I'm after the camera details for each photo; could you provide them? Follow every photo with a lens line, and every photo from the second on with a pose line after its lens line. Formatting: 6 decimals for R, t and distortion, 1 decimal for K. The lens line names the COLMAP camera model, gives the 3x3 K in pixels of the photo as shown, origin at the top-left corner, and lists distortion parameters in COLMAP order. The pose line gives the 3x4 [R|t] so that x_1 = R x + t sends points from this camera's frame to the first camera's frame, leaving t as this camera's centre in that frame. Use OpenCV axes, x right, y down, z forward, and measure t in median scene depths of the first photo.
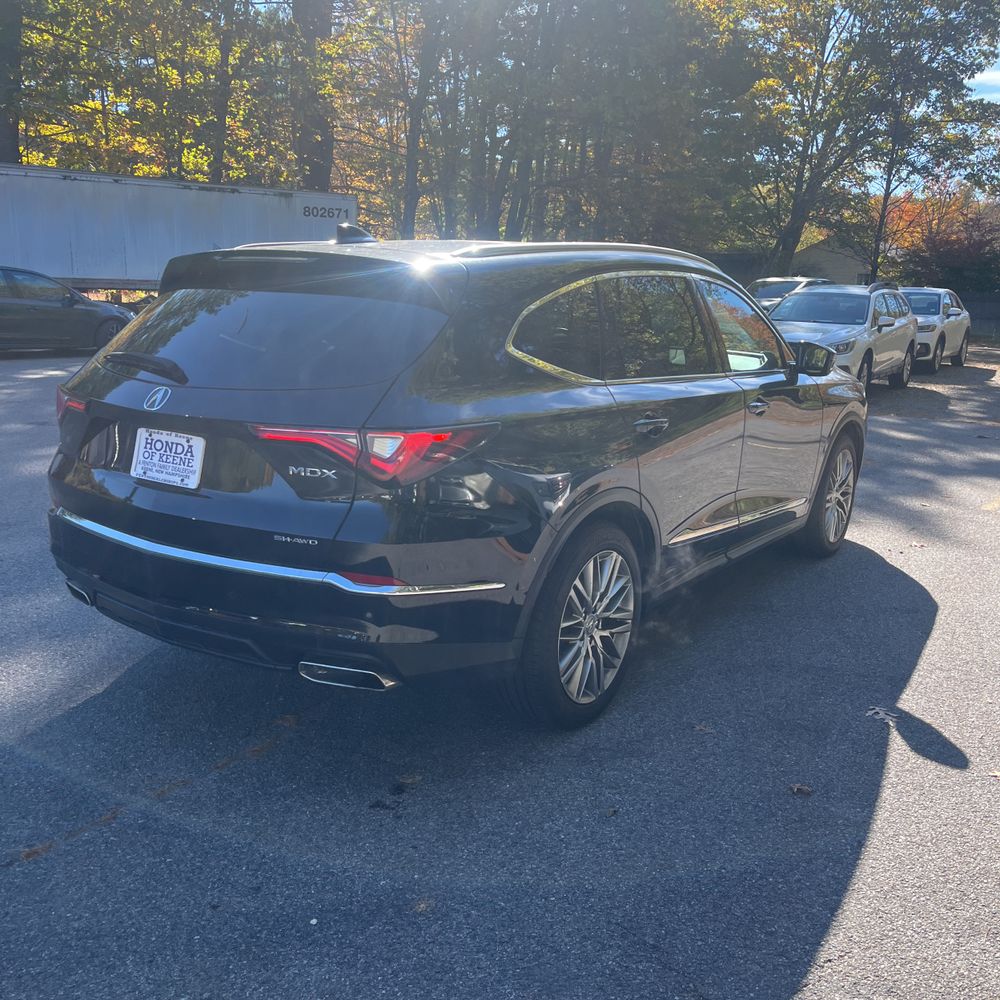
lens RADIAL K [[1022.9, 0, 495.5], [0, 1022.9, 501.0], [0, 0, 1]] dist [0.029003, 0.000000]
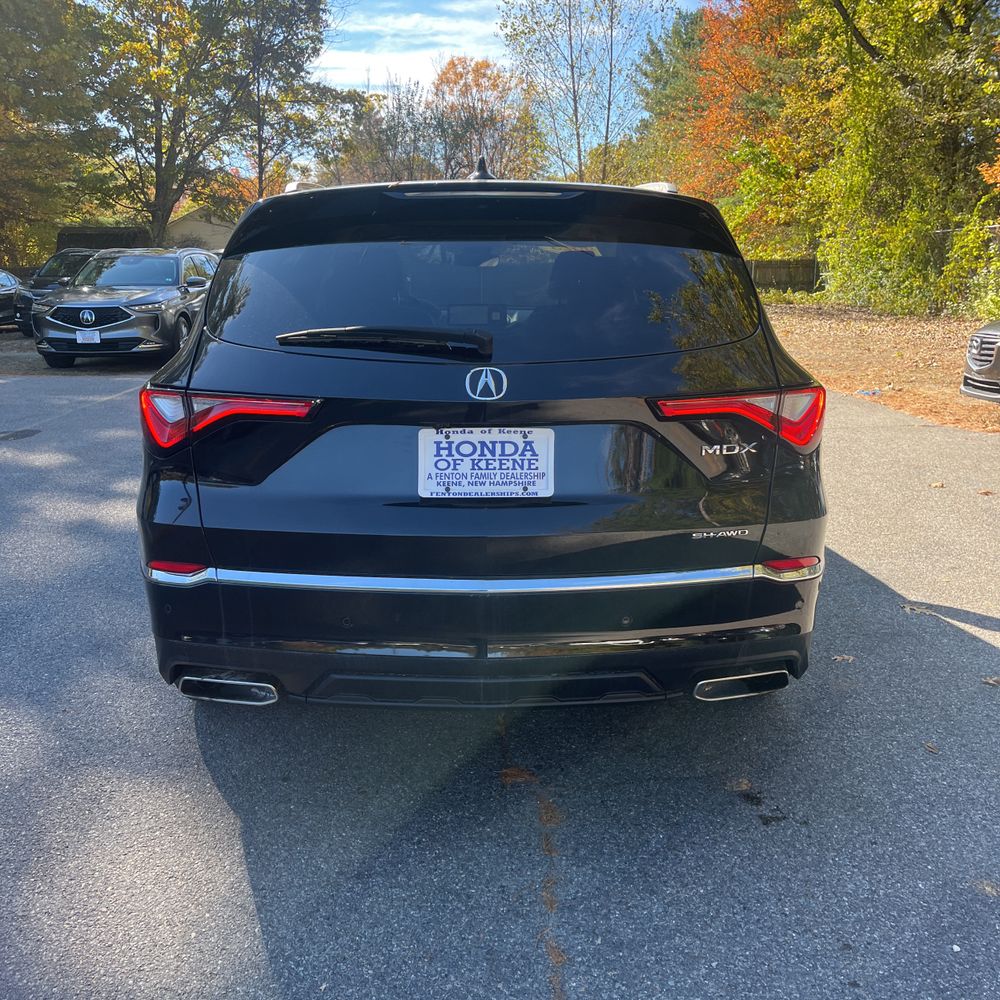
lens RADIAL K [[1022.9, 0, 498.3], [0, 1022.9, 506.1], [0, 0, 1]] dist [0.029003, 0.000000]
pose [[0.816261, -0.158598, 0.555486, -0.727557], [0.143583, 0.987100, 0.070840, -0.062681], [-0.559555, 0.021935, 0.828503, 0.384159]]
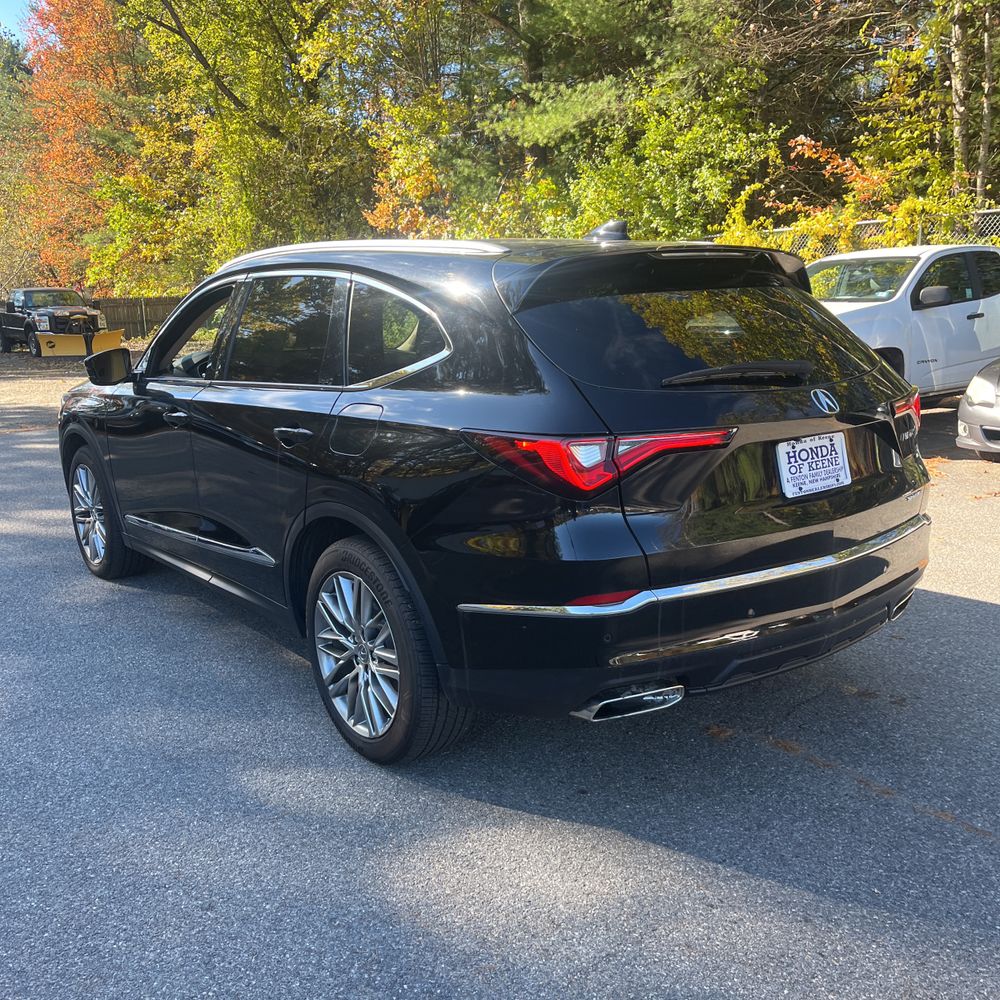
lens RADIAL K [[1022.9, 0, 490.7], [0, 1022.9, 506.1], [0, 0, 1]] dist [0.029003, 0.000000]
pose [[0.311035, -0.232558, 0.921506, -1.287077], [0.238274, 0.957715, 0.161271, -0.227914], [-0.920045, 0.169410, 0.353295, 0.947256]]
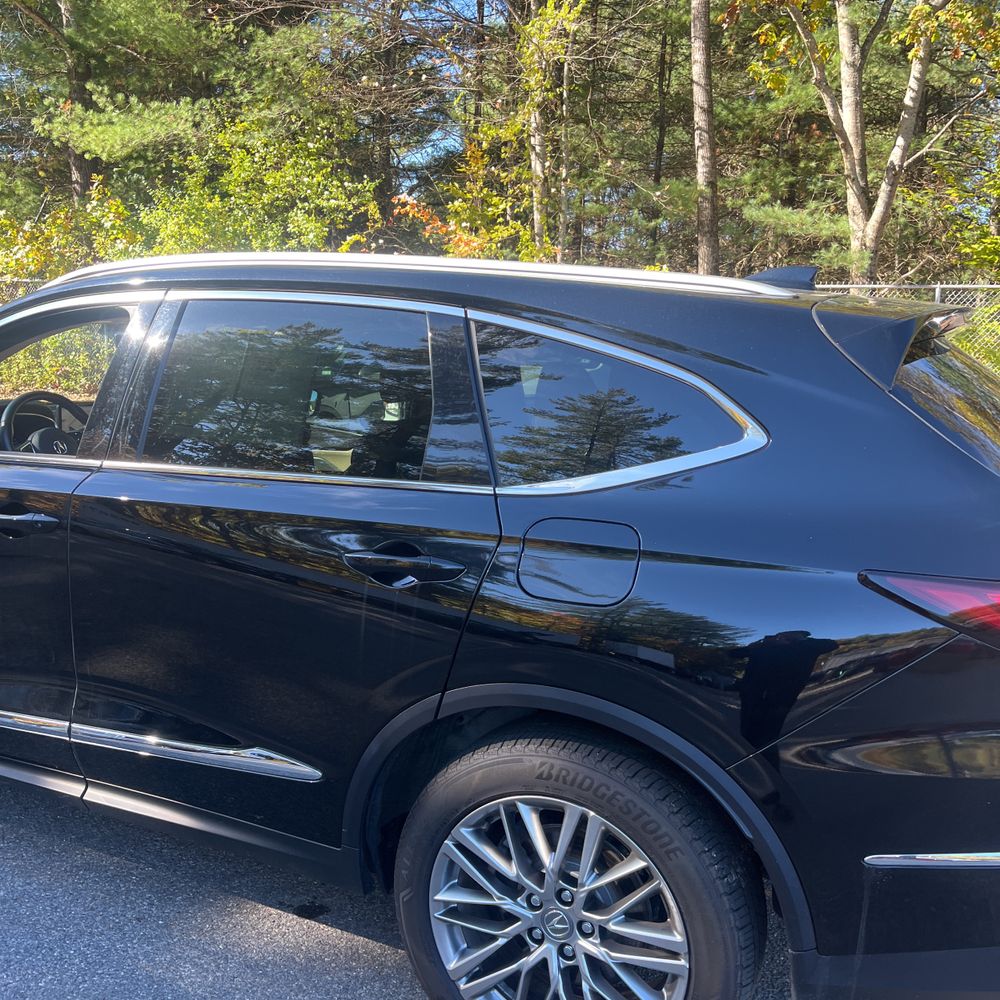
lens RADIAL K [[1022.9, 0, 500.6], [0, 1022.9, 501.0], [0, 0, 1]] dist [0.029003, 0.000000]
pose [[-0.155995, -0.188132, 0.969676, -1.240053], [0.169726, 0.961988, 0.213945, -0.245106], [-0.973067, 0.197953, -0.118135, 1.031357]]
